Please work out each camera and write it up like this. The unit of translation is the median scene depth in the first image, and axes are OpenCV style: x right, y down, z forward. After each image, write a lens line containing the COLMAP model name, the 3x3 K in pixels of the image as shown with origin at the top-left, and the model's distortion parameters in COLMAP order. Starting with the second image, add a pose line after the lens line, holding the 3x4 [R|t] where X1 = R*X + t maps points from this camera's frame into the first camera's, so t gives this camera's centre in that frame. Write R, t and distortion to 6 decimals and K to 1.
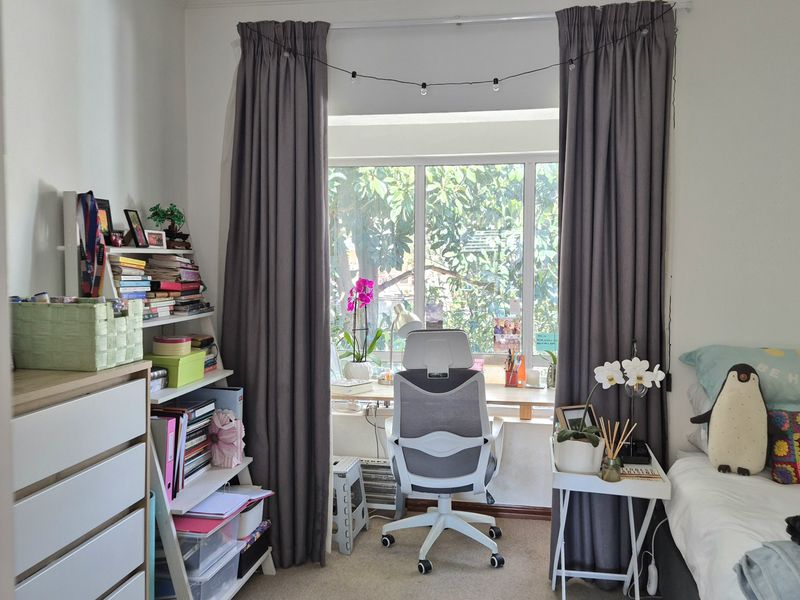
lens RADIAL K [[743.2, 0, 380.5], [0, 743.2, 298.4], [0, 0, 1]] dist [0.097923, -0.016104]
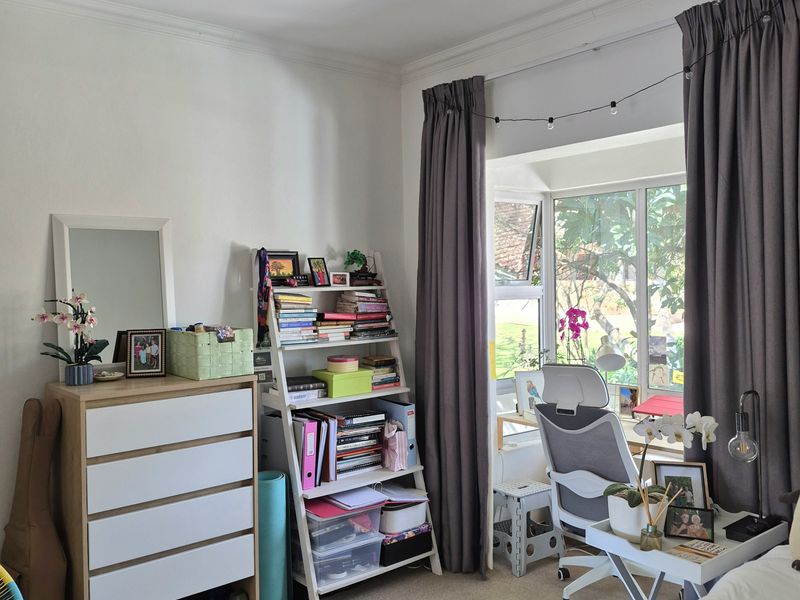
lens RADIAL K [[705.2, 0, 400.0], [0, 705.2, 300.0], [0, 0, 1]] dist [0.126729, -0.001965]
pose [[0.773615, 0.004231, -0.633641, 0.515387], [-0.014898, 0.999823, -0.011513, -0.030186], [0.633480, 0.018346, 0.773541, 0.138461]]
